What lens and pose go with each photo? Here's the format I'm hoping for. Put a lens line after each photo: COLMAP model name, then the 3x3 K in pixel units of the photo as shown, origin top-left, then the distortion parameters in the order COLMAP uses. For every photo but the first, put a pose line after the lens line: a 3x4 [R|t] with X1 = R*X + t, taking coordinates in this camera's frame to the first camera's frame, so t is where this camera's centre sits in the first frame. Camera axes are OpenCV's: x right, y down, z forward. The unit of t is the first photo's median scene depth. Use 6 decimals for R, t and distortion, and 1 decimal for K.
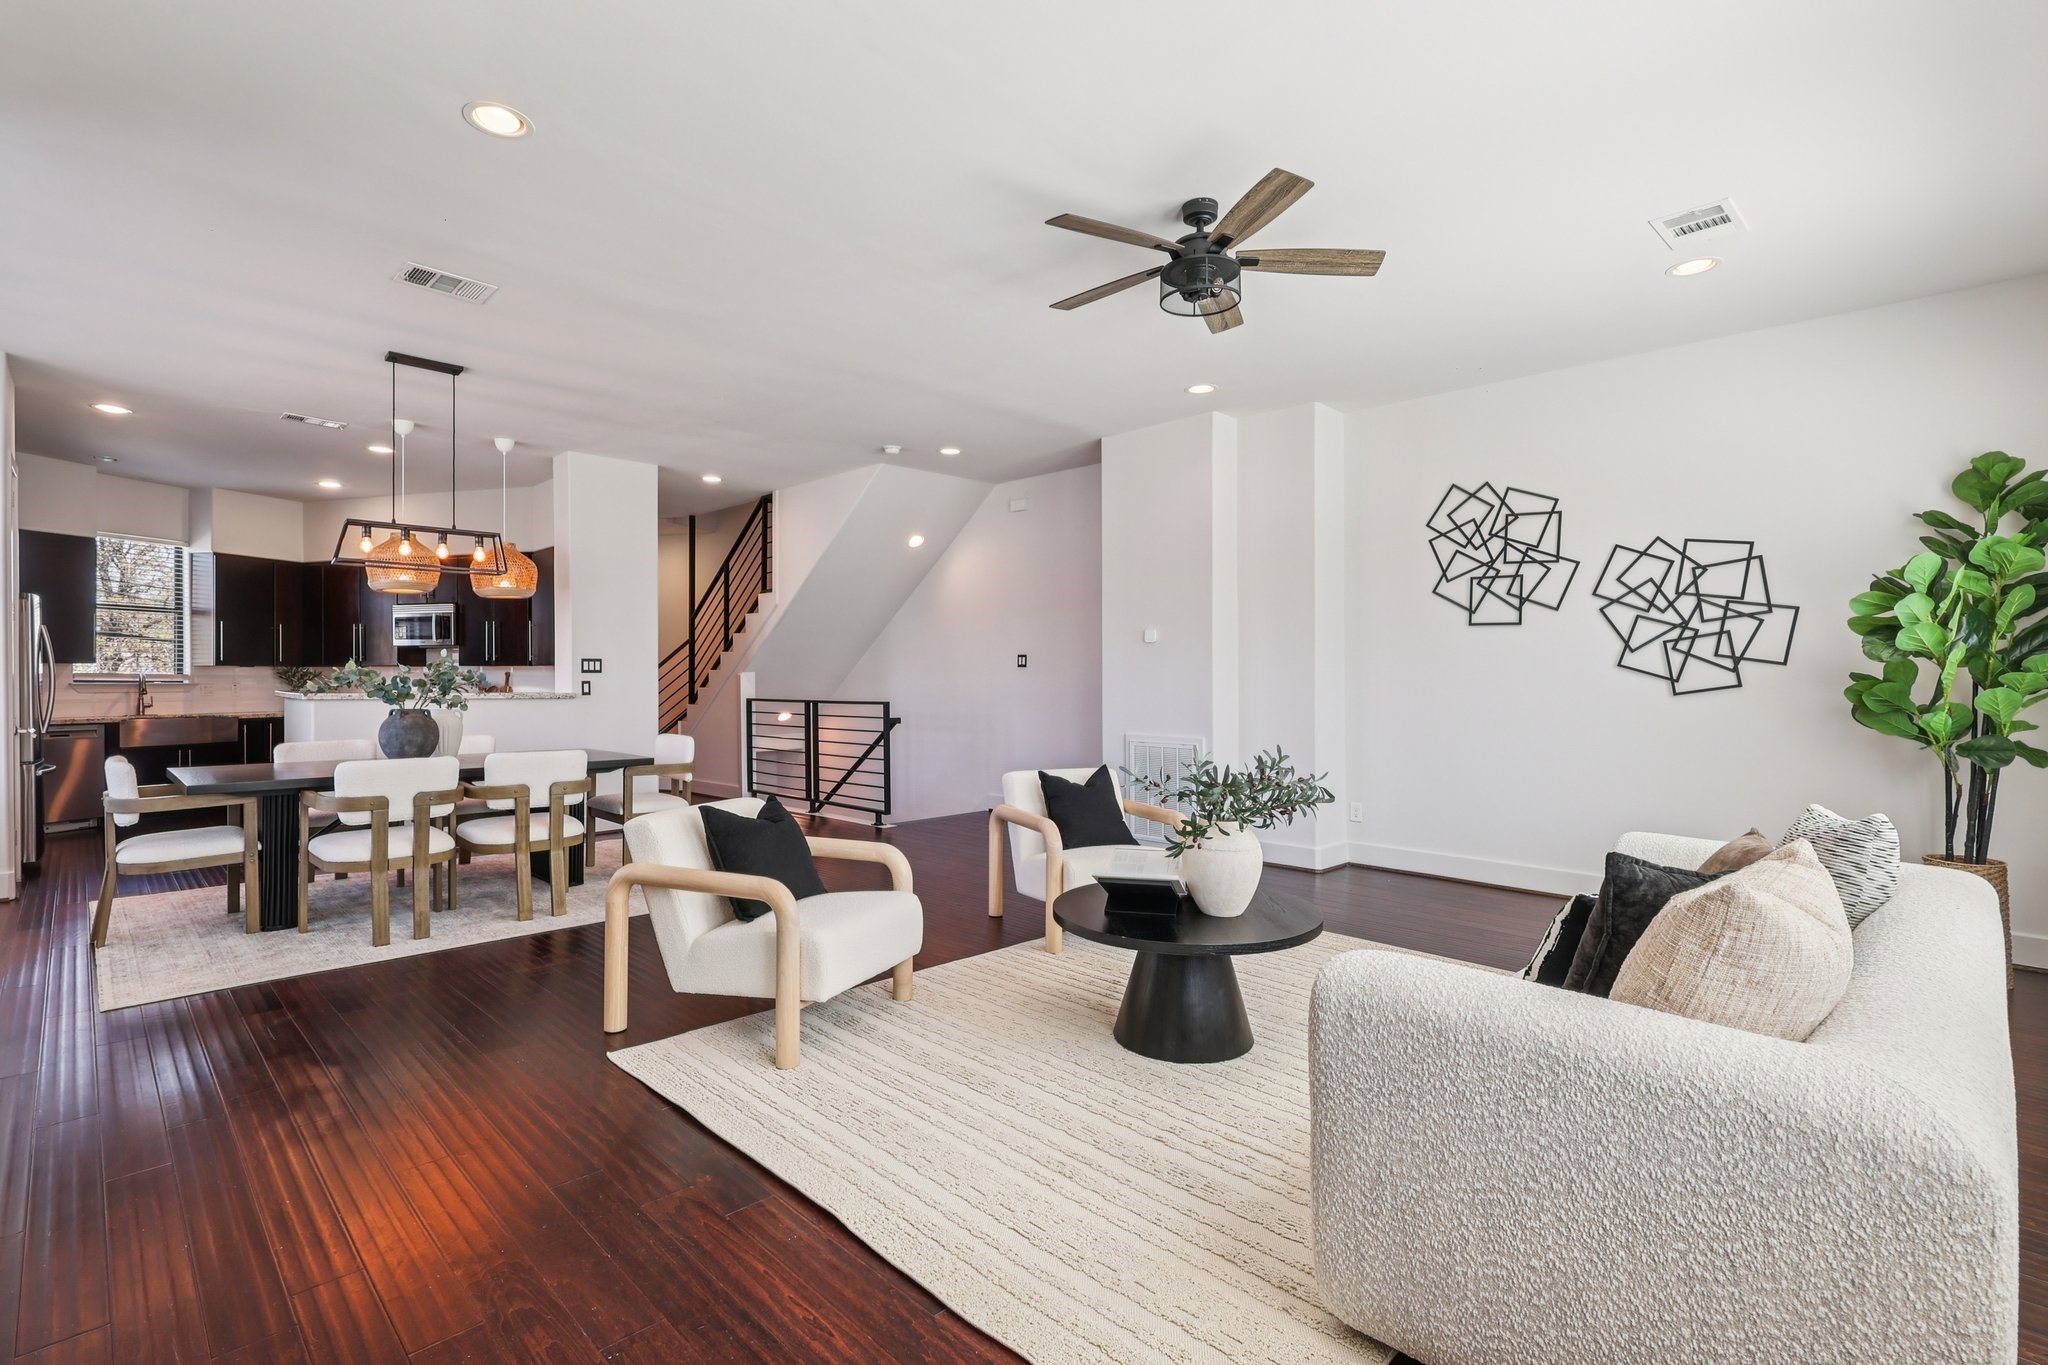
lens RADIAL K [[950.0, 0, 1015.3], [0, 950.0, 676.1], [0, 0, 1]] dist [0.000718, -0.000126]
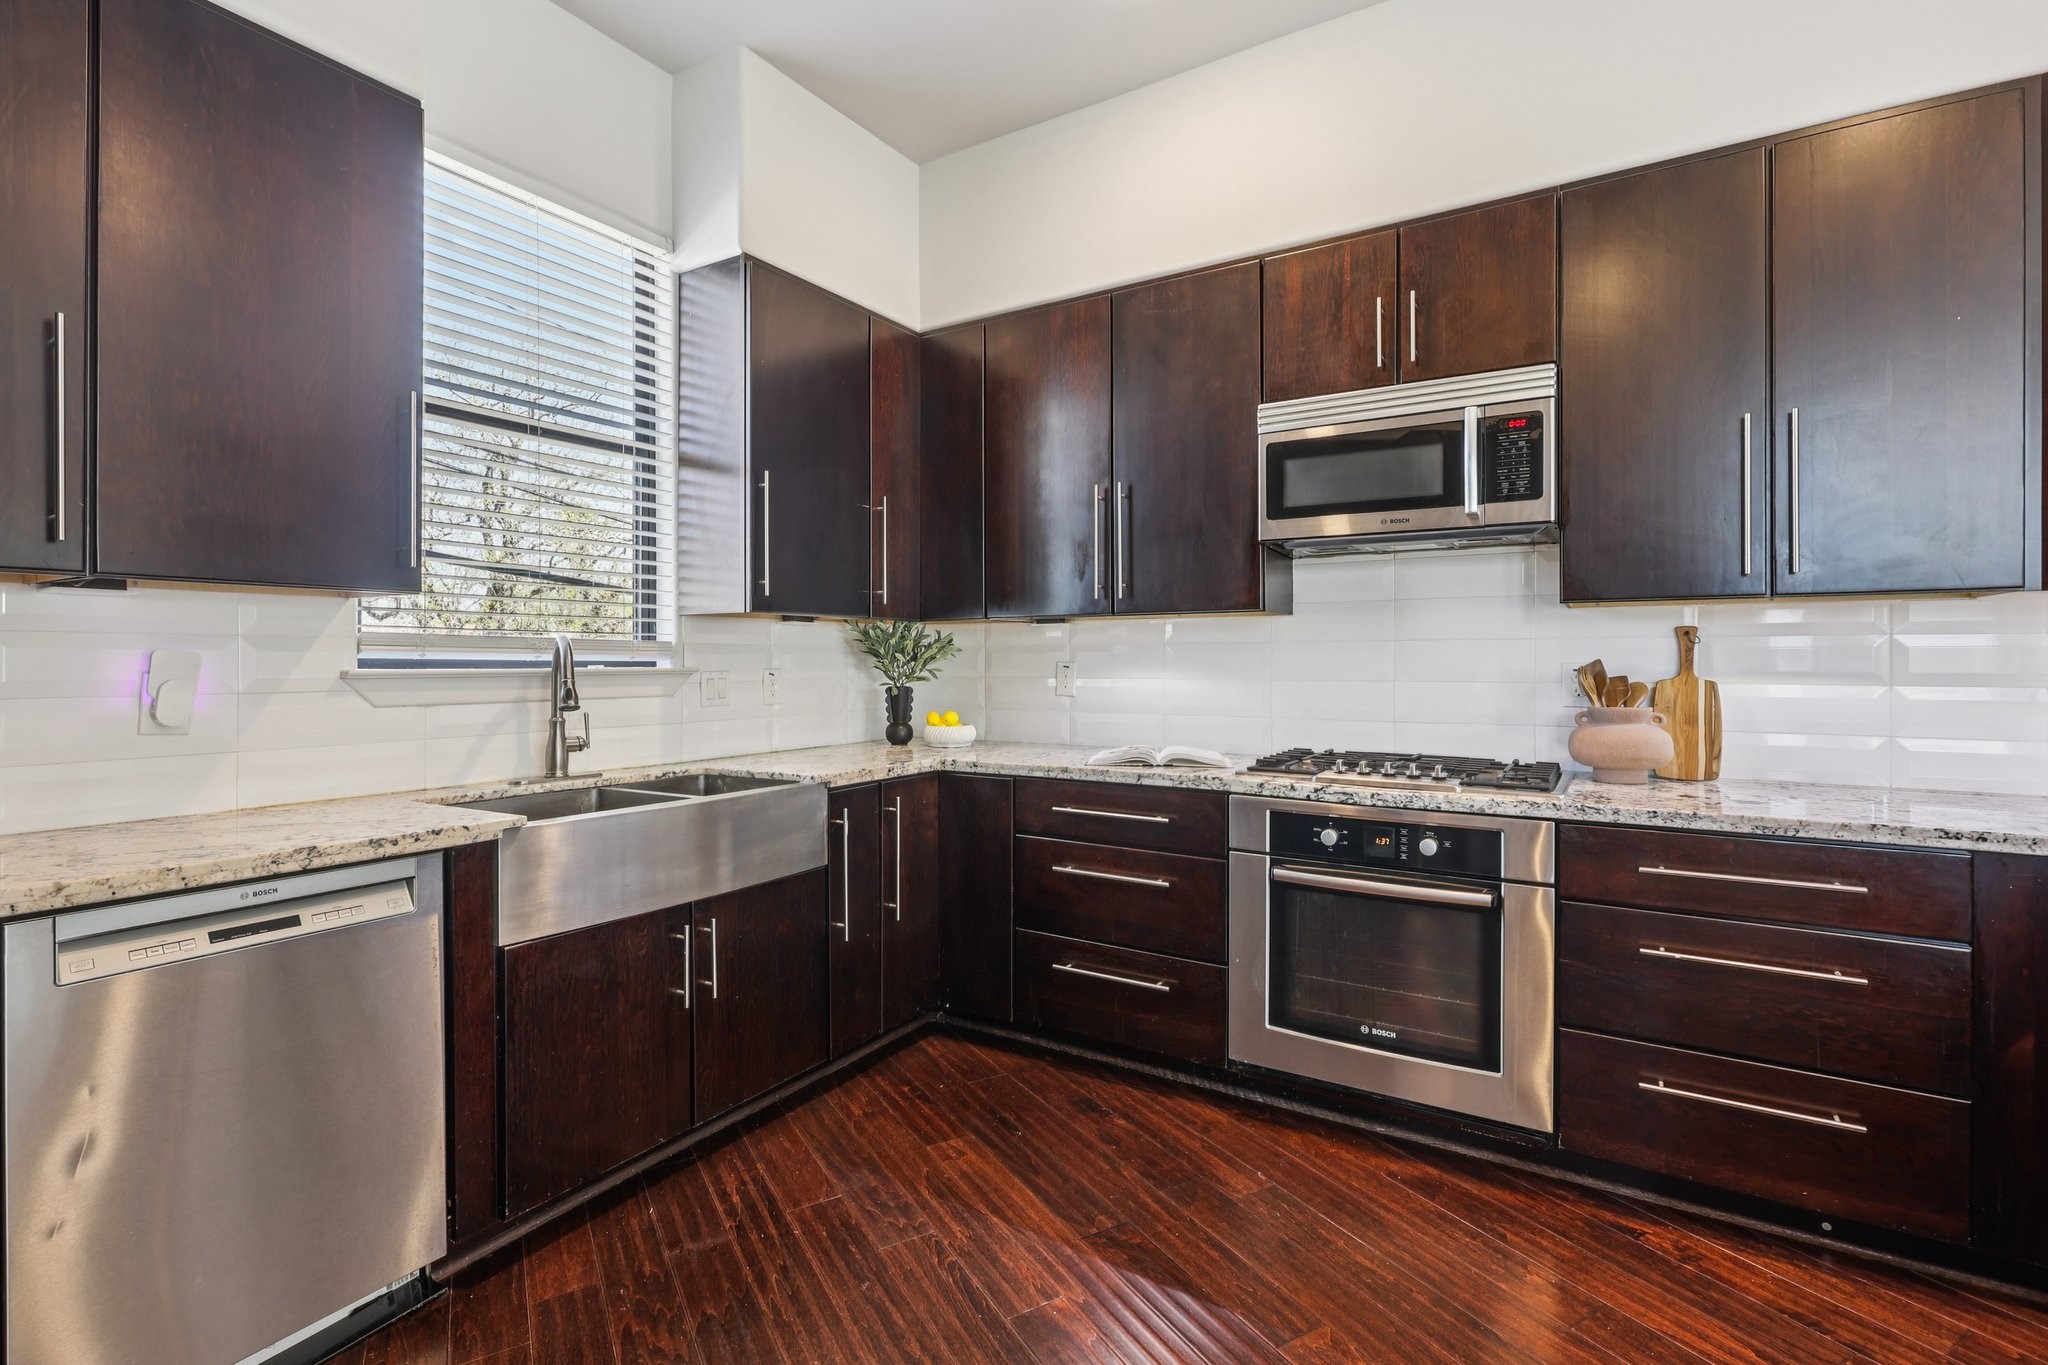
lens RADIAL K [[950.5, 0, 1026.7], [0, 950.5, 664.8], [0, 0, 1]] dist [0.000056, -0.000110]
pose [[0.966792, -0.000970, -0.255564, -1.062211], [0.003204, 0.999960, 0.008326, 0.006344], [0.255546, -0.008868, 0.966756, 1.134882]]
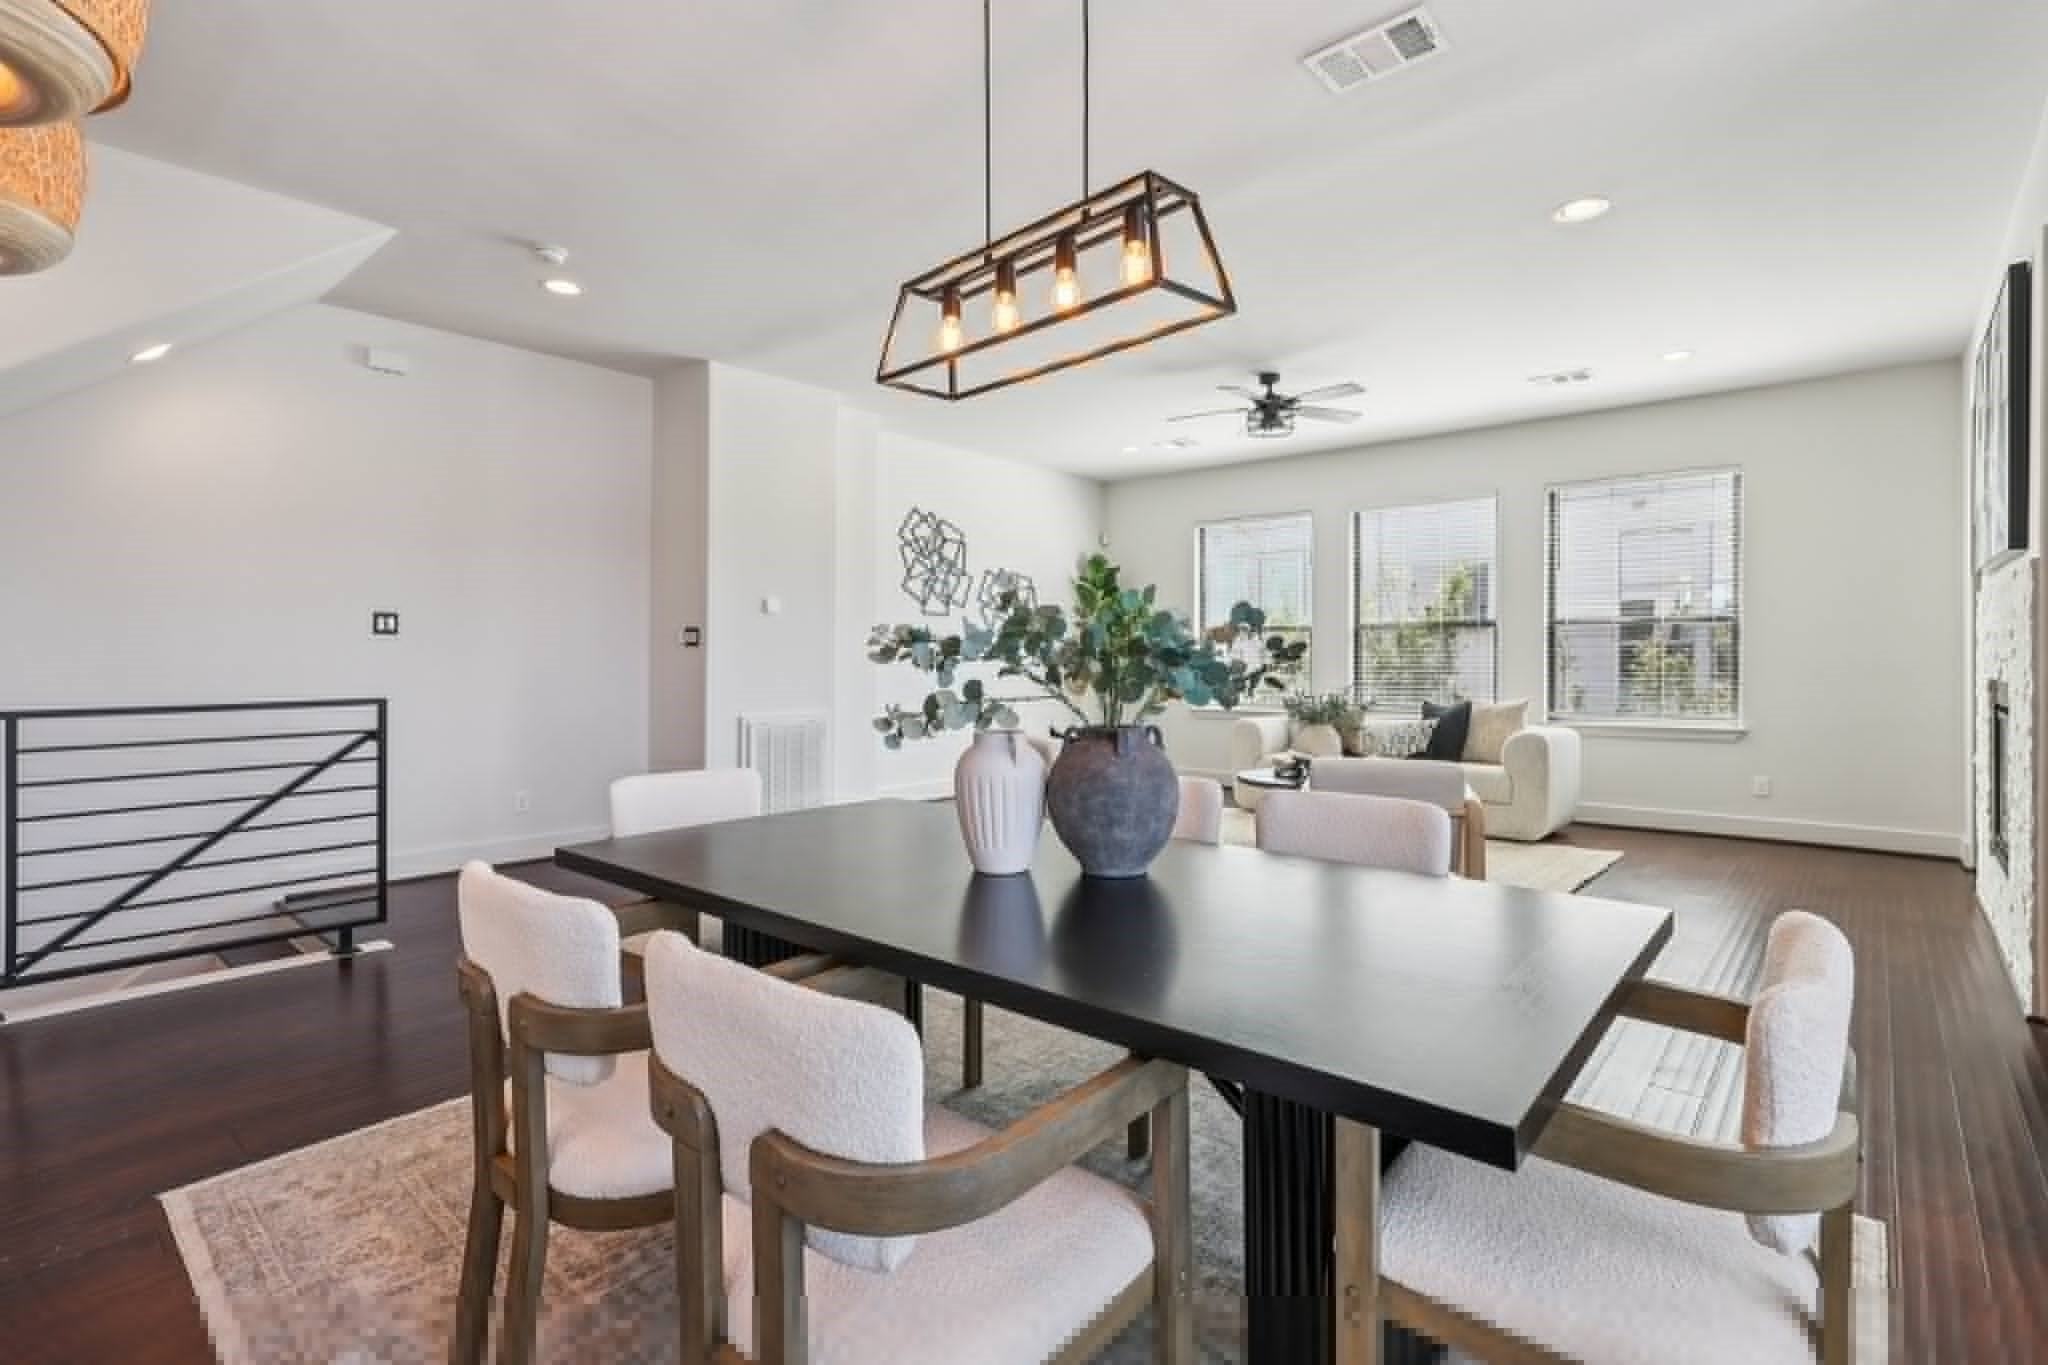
lens RADIAL K [[949.6, 0, 1026.9], [0, 949.6, 649.8], [0, 0, 1]] dist [-0.001373, -0.000286]
pose [[-0.065799, 0.003411, 0.997827, -0.925119], [-0.000436, 0.999994, -0.003447, 0.003904], [-0.997833, -0.000662, -0.065797, 0.964411]]
